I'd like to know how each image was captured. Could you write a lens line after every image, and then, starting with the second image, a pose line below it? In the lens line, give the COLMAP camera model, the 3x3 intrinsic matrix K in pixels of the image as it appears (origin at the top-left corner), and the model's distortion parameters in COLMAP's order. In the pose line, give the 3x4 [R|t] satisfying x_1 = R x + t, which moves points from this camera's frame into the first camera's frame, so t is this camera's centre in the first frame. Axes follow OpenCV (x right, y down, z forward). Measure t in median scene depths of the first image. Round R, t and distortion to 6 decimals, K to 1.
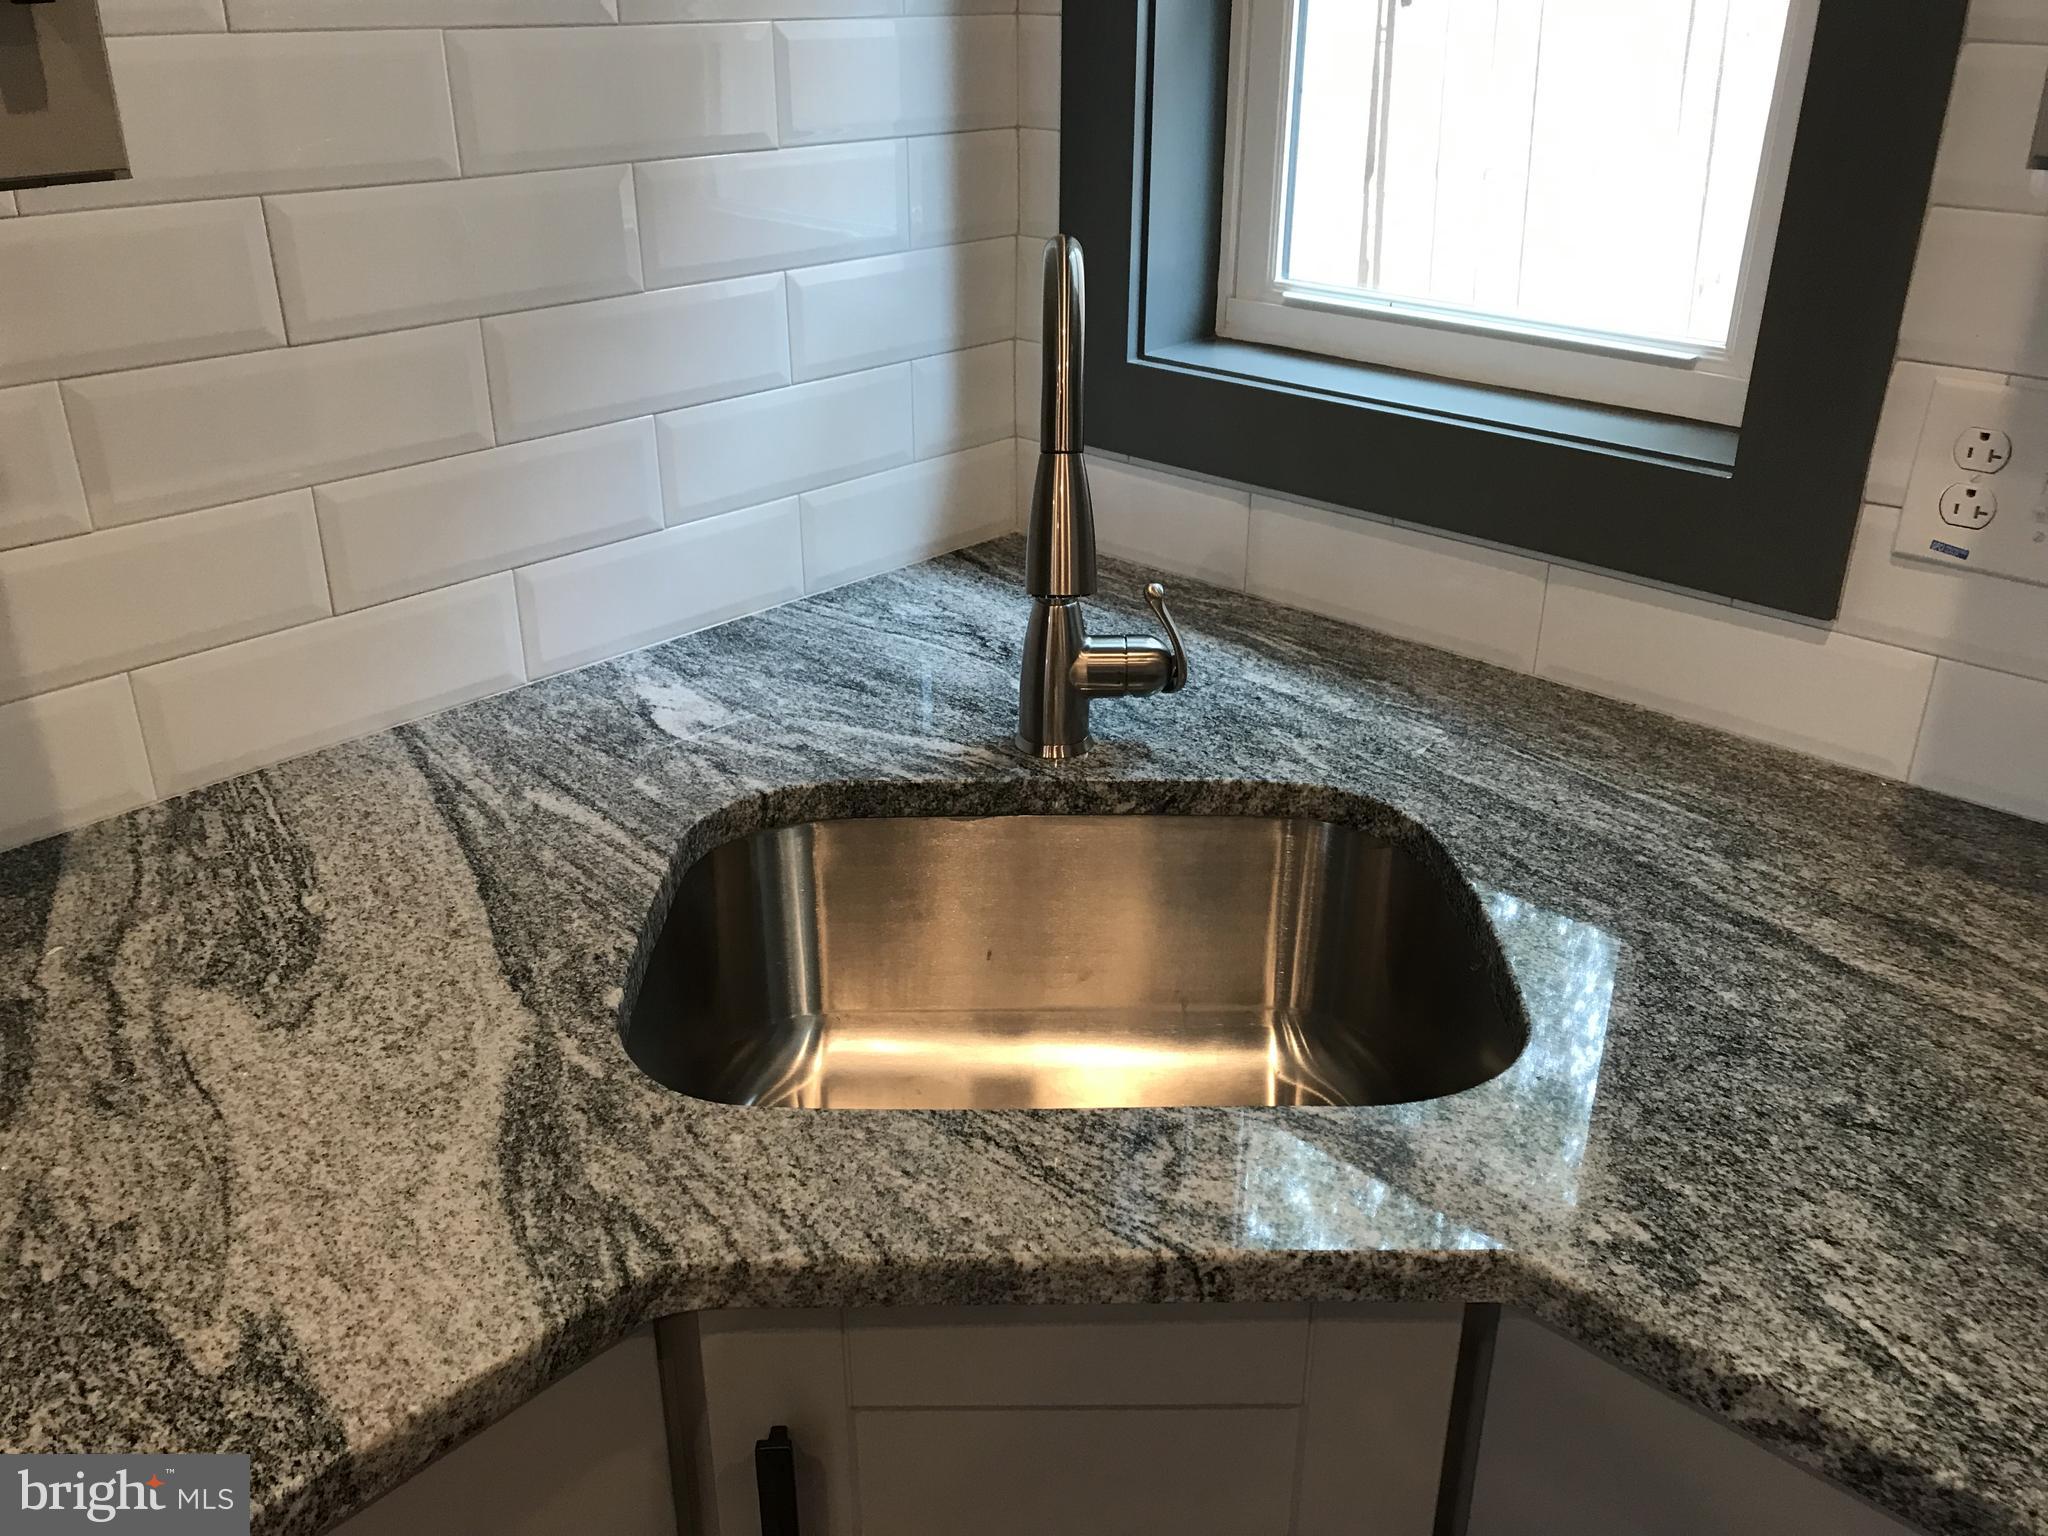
lens RADIAL K [[1686.9, 0, 1028.3], [0, 1686.9, 756.7], [0, 0, 1]] dist [0.023017, -0.023081]
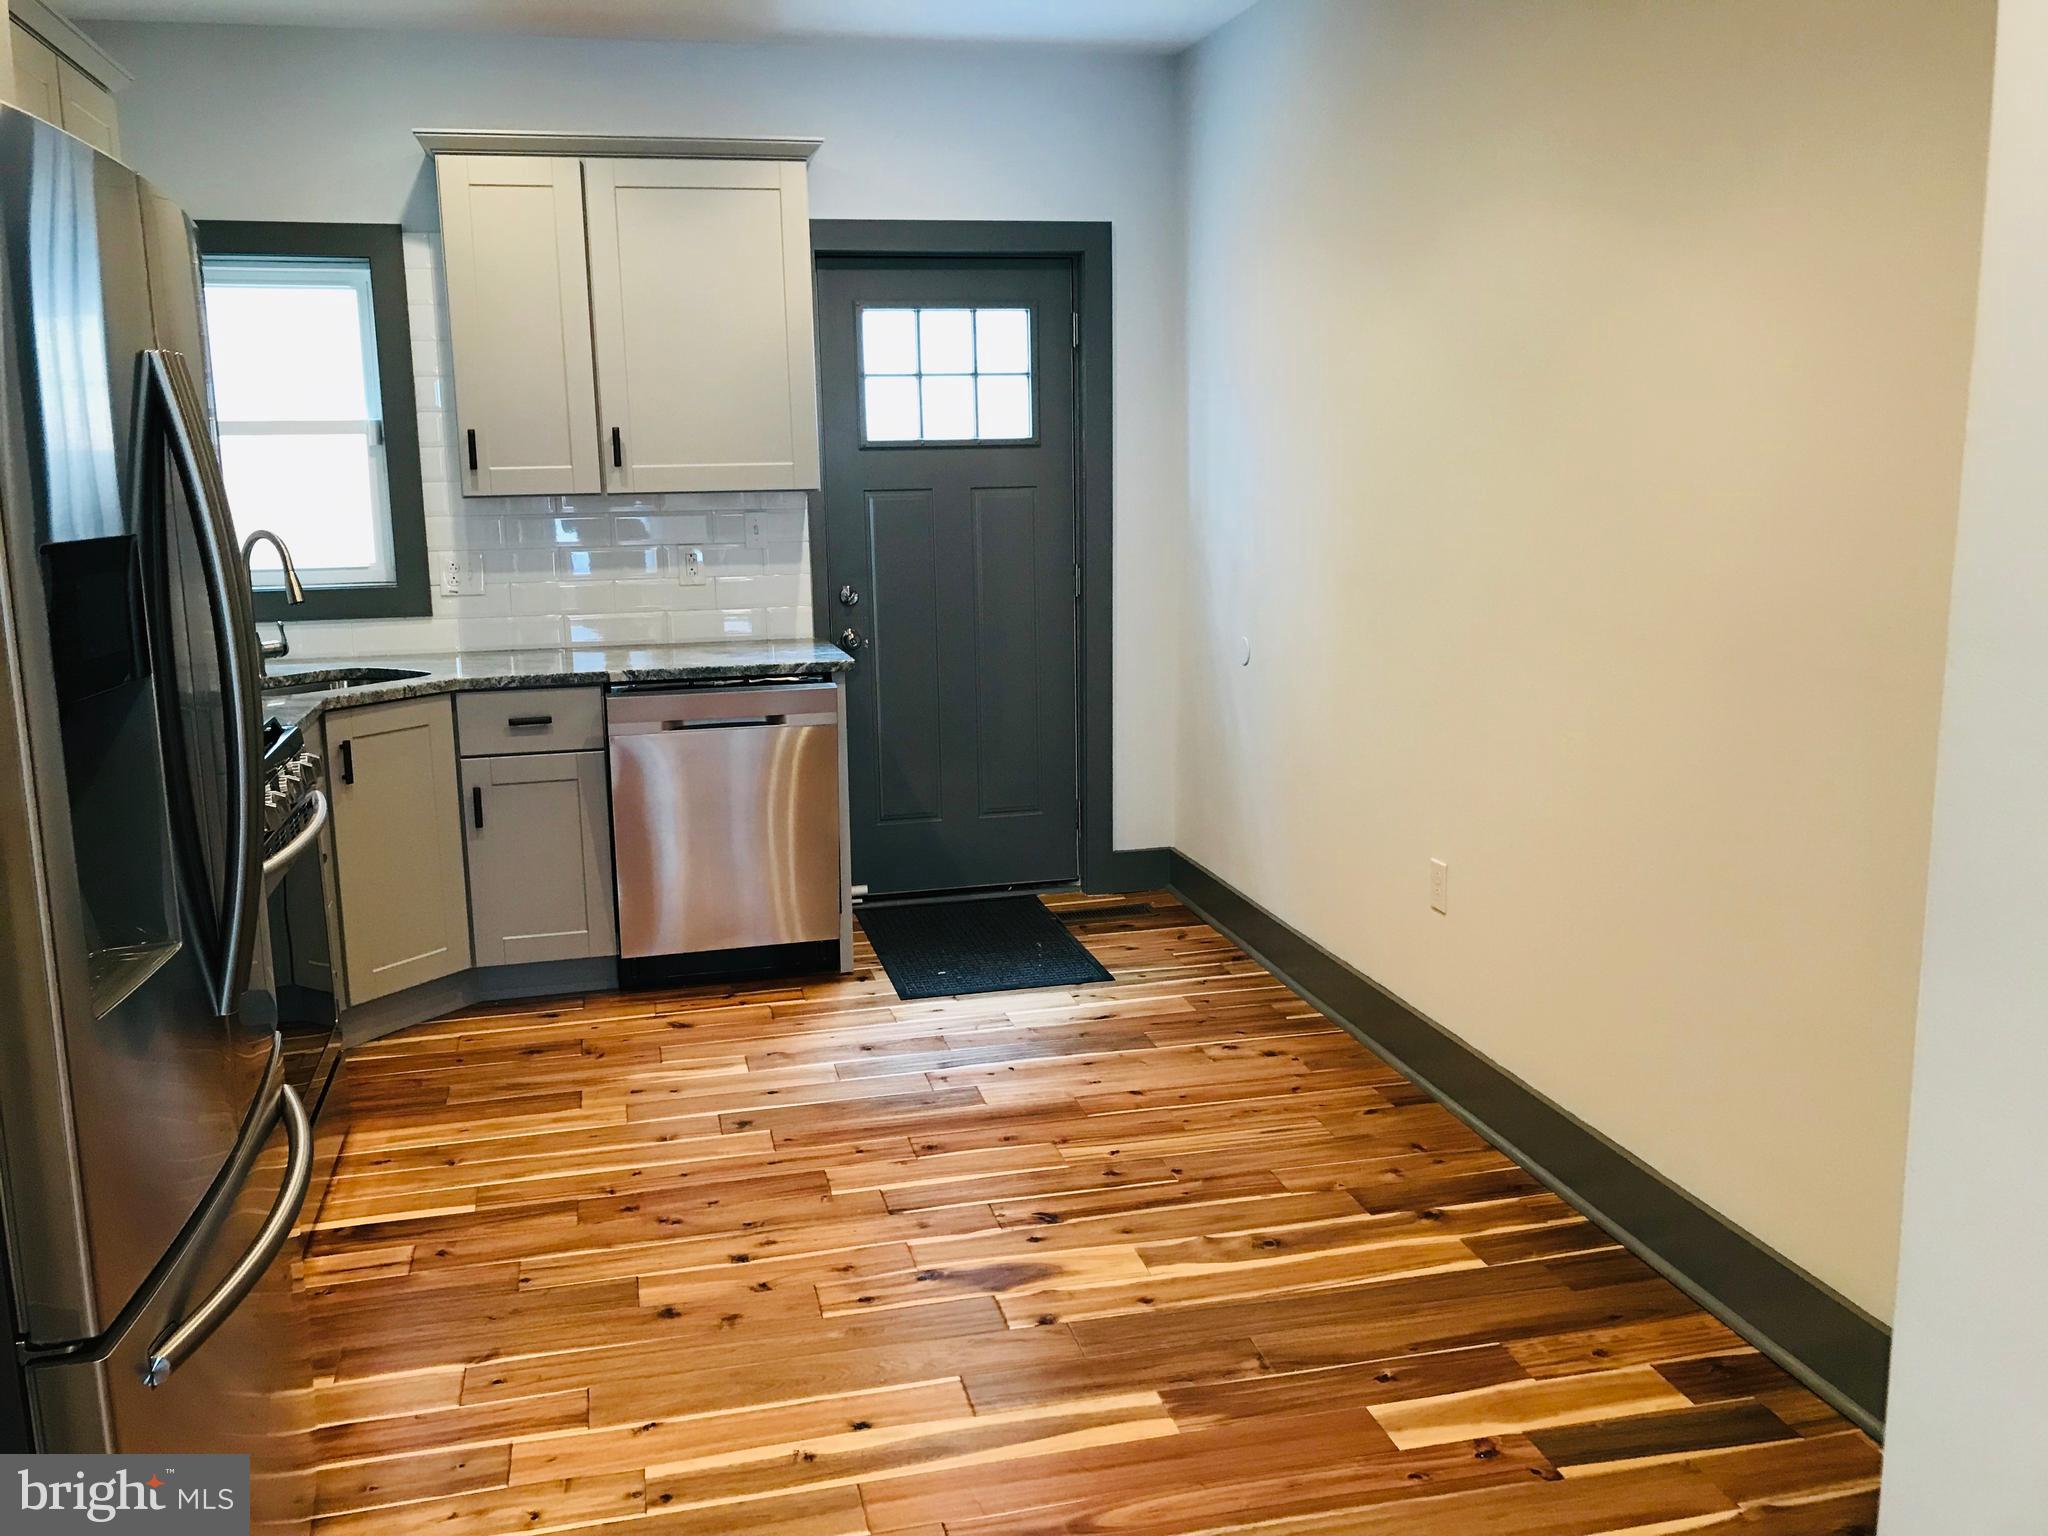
lens RADIAL K [[1686.9, 0, 1030.5], [0, 1686.9, 762.8], [0, 0, 1]] dist [0.023017, -0.023081]
pose [[0.538034, -0.158727, 0.827843, -2.274925], [0.376005, 0.924180, -0.067176, 1.109631], [-0.754413, 0.347416, 0.556923, -2.327440]]
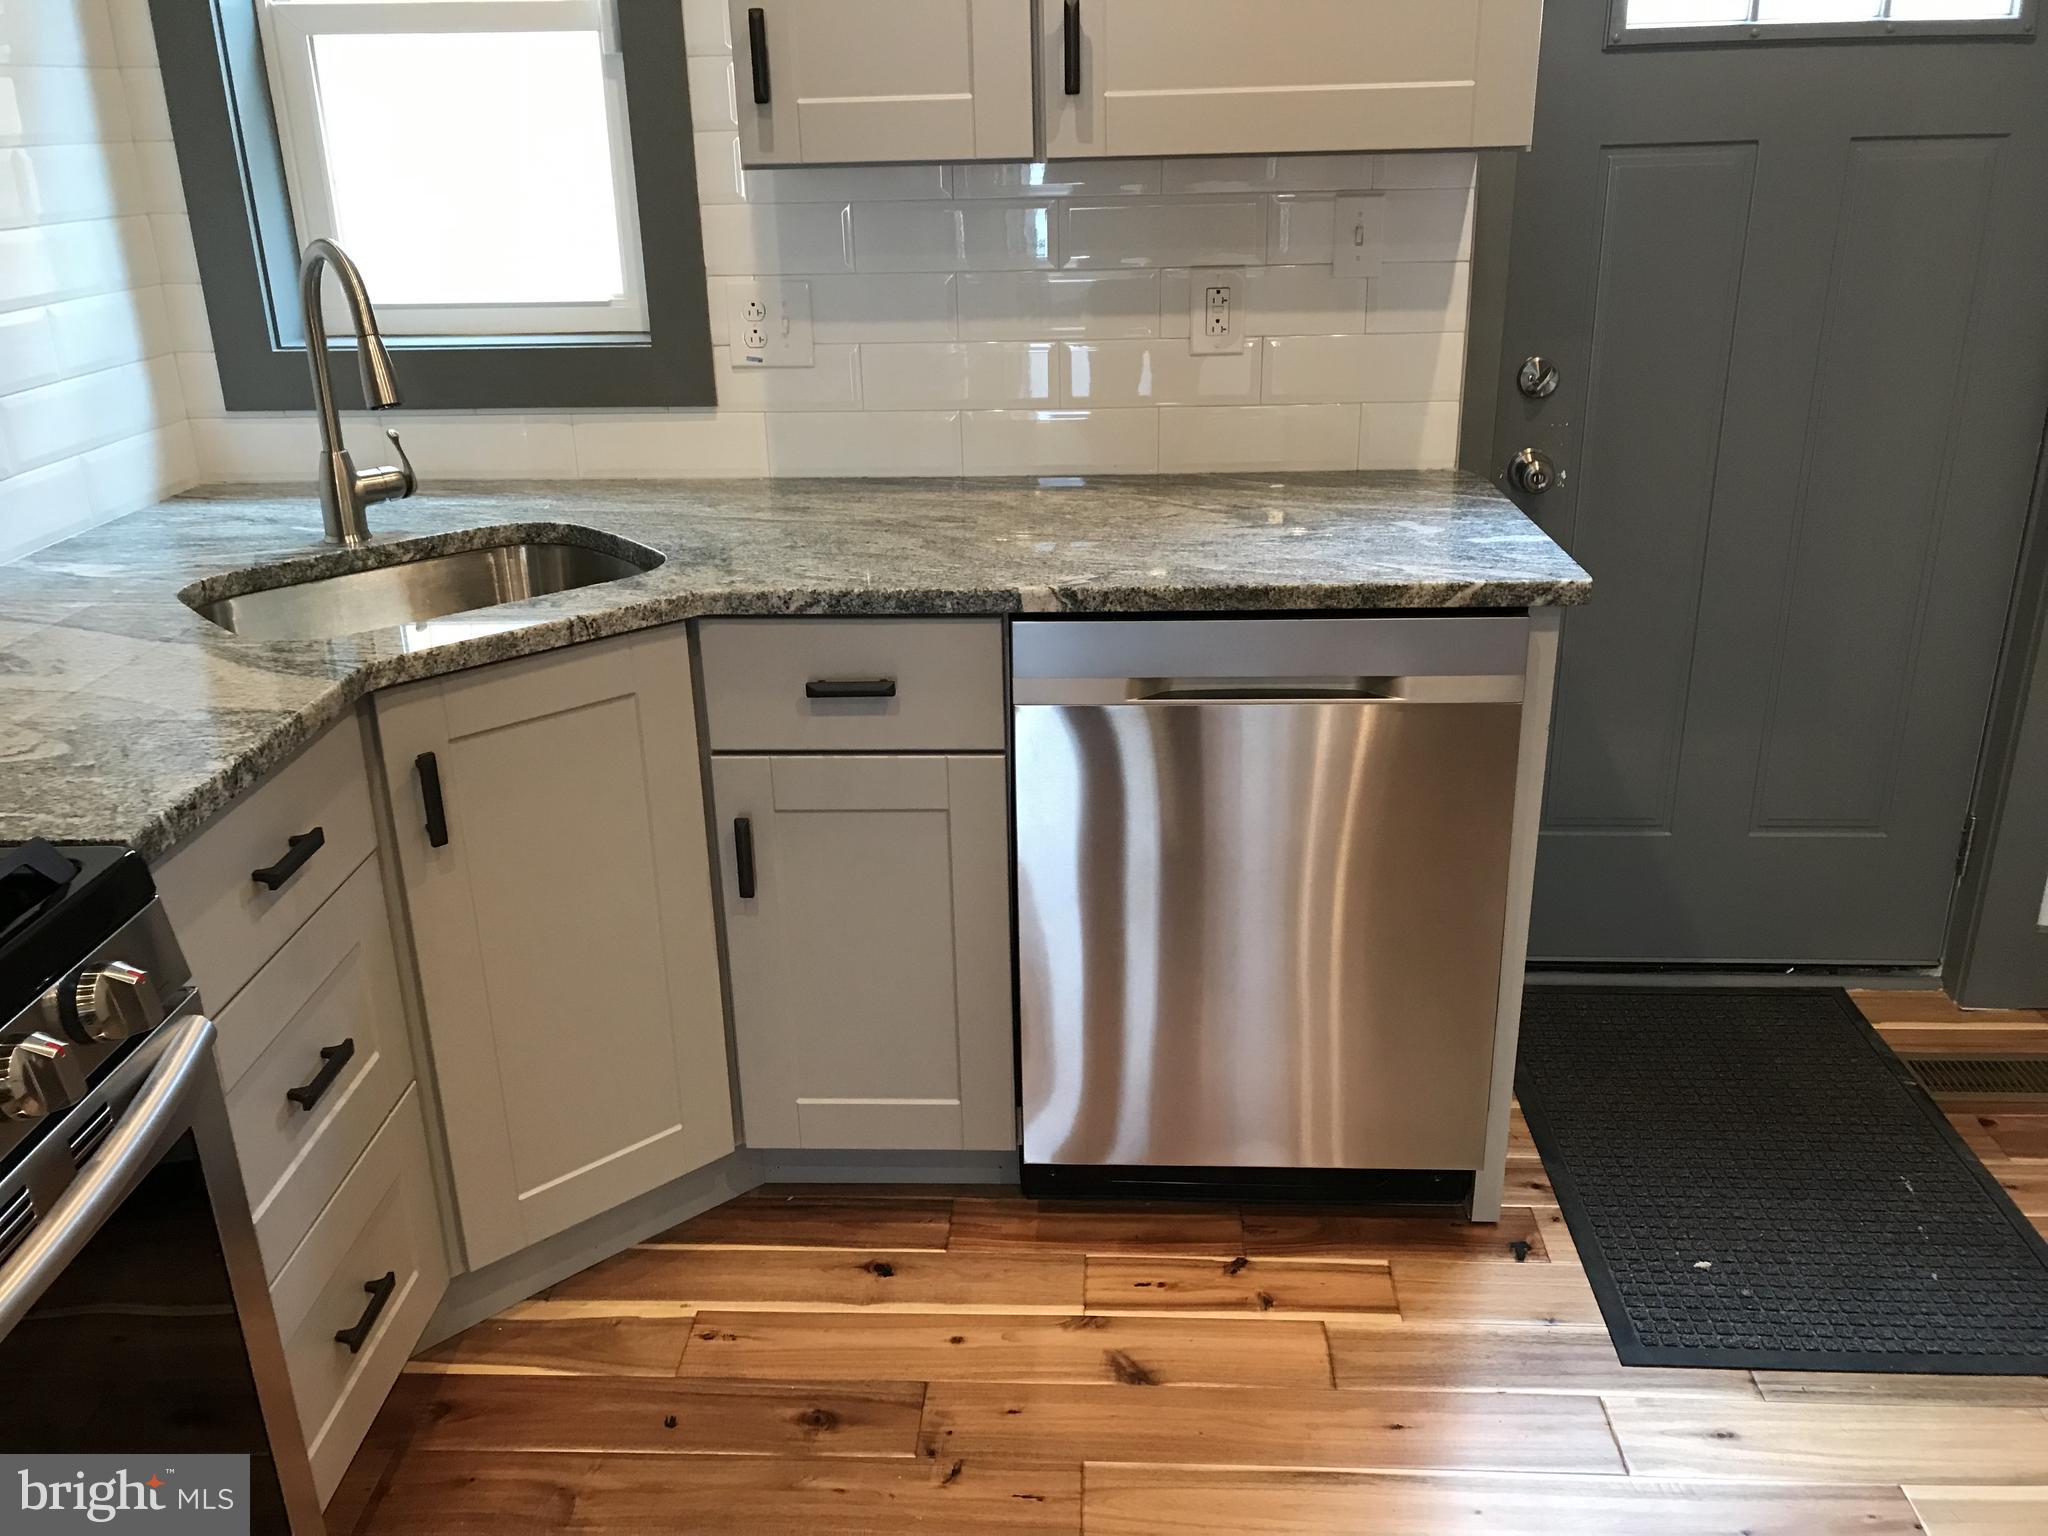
lens RADIAL K [[1686.9, 0, 1030.0], [0, 1686.9, 769.6], [0, 0, 1]] dist [0.023017, -0.023081]
pose [[0.758606, -0.255028, 0.599564, -0.625985], [0.299066, 0.953841, 0.027325, 0.427118], [-0.578857, 0.158580, 0.799860, -0.860734]]
